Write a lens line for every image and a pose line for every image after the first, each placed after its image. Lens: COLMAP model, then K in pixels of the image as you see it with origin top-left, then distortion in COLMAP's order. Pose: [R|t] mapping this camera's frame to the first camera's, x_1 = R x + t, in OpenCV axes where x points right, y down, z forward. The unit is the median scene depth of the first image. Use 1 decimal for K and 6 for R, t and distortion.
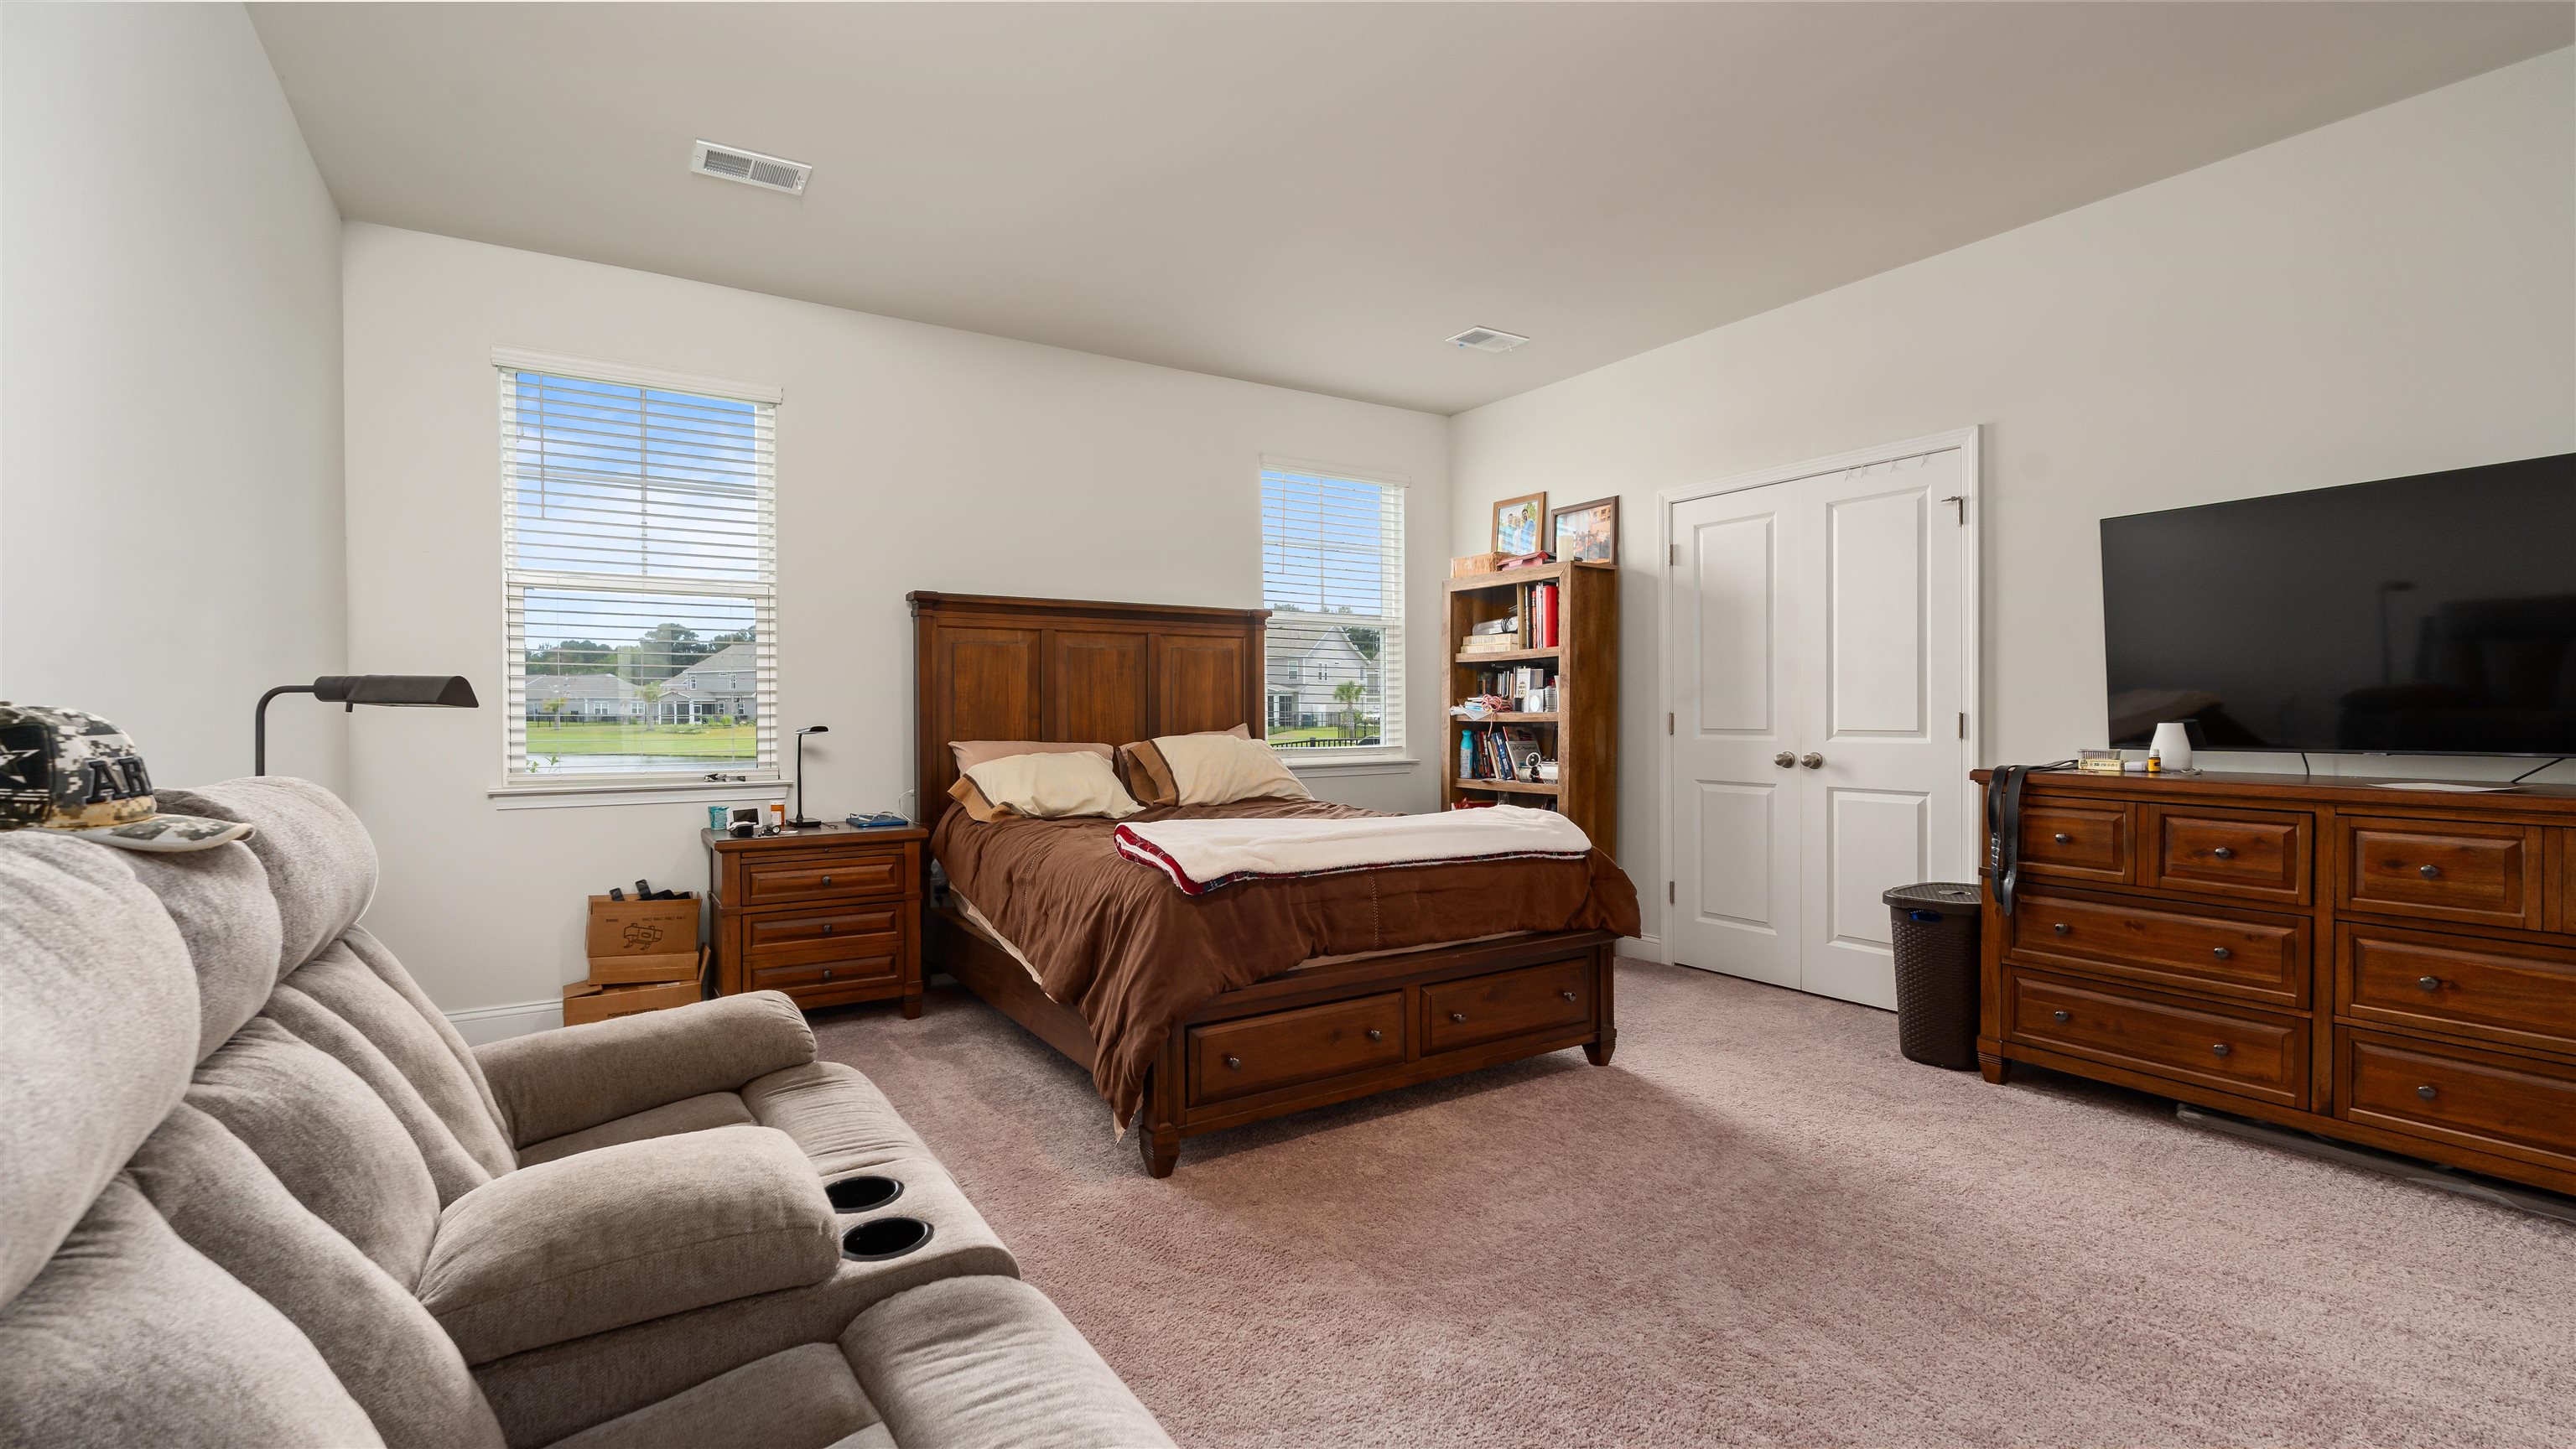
lens RADIAL K [[1155.9, 0, 1288.0], [0, 1155.9, 724.5], [0, 0, 1]] dist [-0.000650, -0.000338]
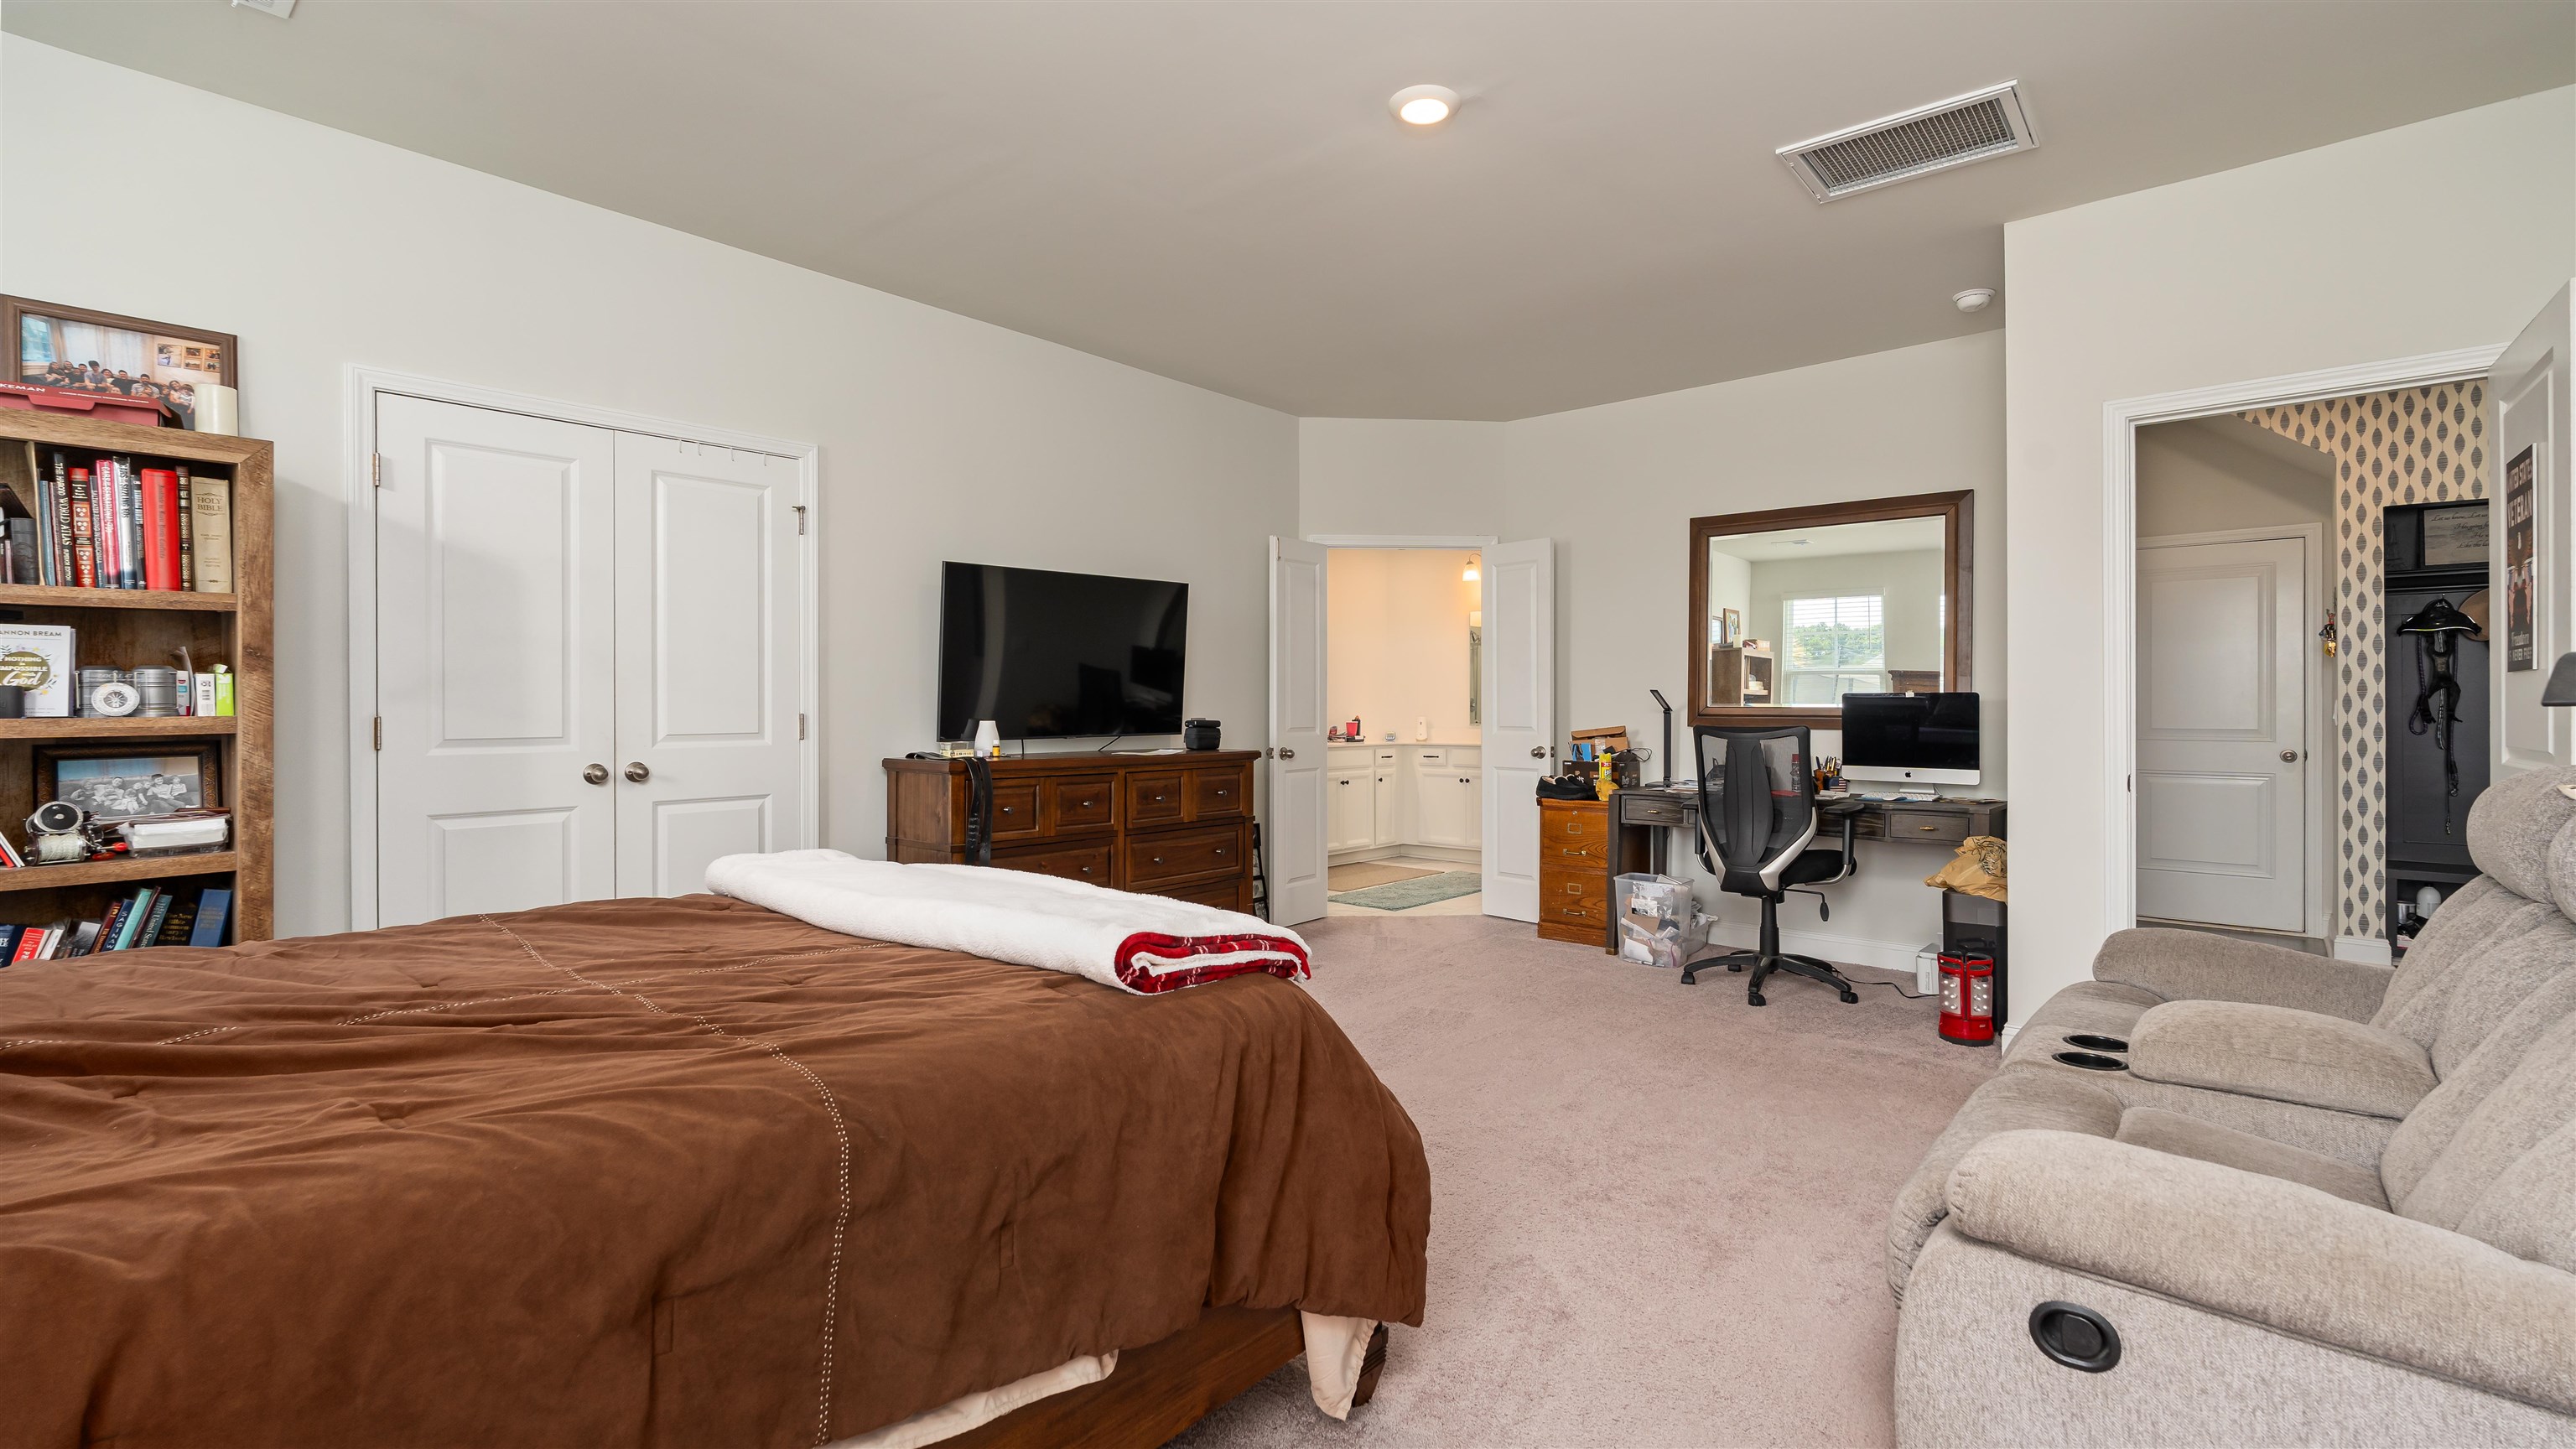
lens RADIAL K [[1155.9, 0, 1288.0], [0, 1155.9, 724.5], [0, 0, 1]] dist [-0.000650, -0.000338]
pose [[-0.279148, -0.021262, 0.960013, -0.510453], [0.005774, 0.999700, 0.023820, -0.021794], [-0.960231, 0.012192, -0.278942, 0.831463]]
